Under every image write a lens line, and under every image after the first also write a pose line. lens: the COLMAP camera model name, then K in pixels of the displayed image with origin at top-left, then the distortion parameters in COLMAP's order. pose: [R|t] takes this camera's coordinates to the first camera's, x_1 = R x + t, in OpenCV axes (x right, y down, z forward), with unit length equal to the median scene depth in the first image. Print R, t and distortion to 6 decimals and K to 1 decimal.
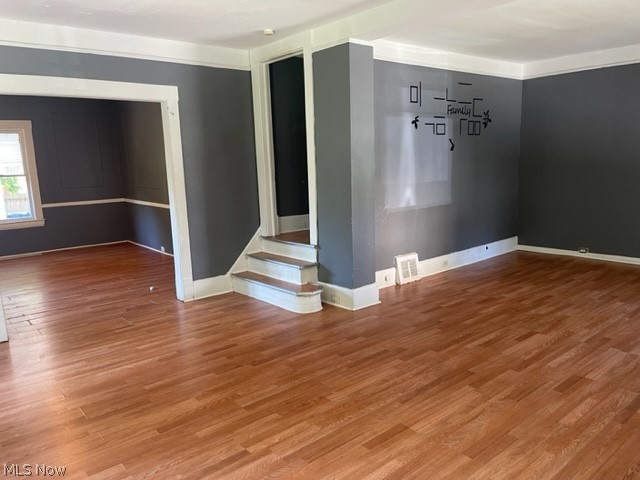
lens RADIAL K [[490.0, 0, 320.7], [0, 490.0, 242.3], [0, 0, 1]] dist [0.039524, -0.018110]
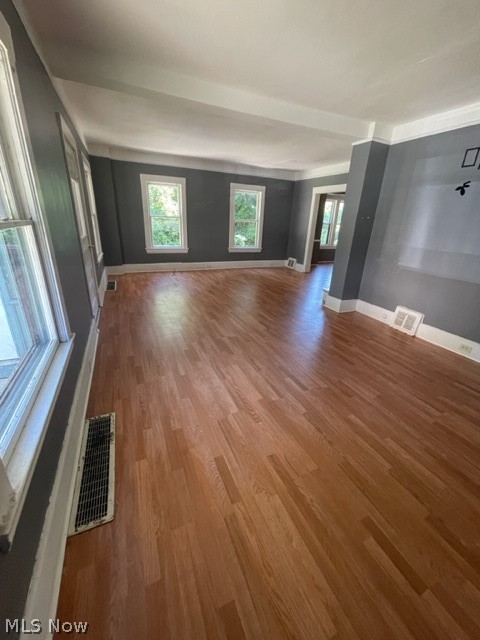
lens RADIAL K [[260.9, 0, 241.3], [0, 260.9, 317.4], [0, 0, 1]] dist [0.001875, -0.000015]
pose [[-0.289405, 0.360213, -0.886843, 0.924945], [-0.192816, 0.885562, 0.422614, -0.157844], [0.937586, 0.293304, -0.186831, 0.794440]]
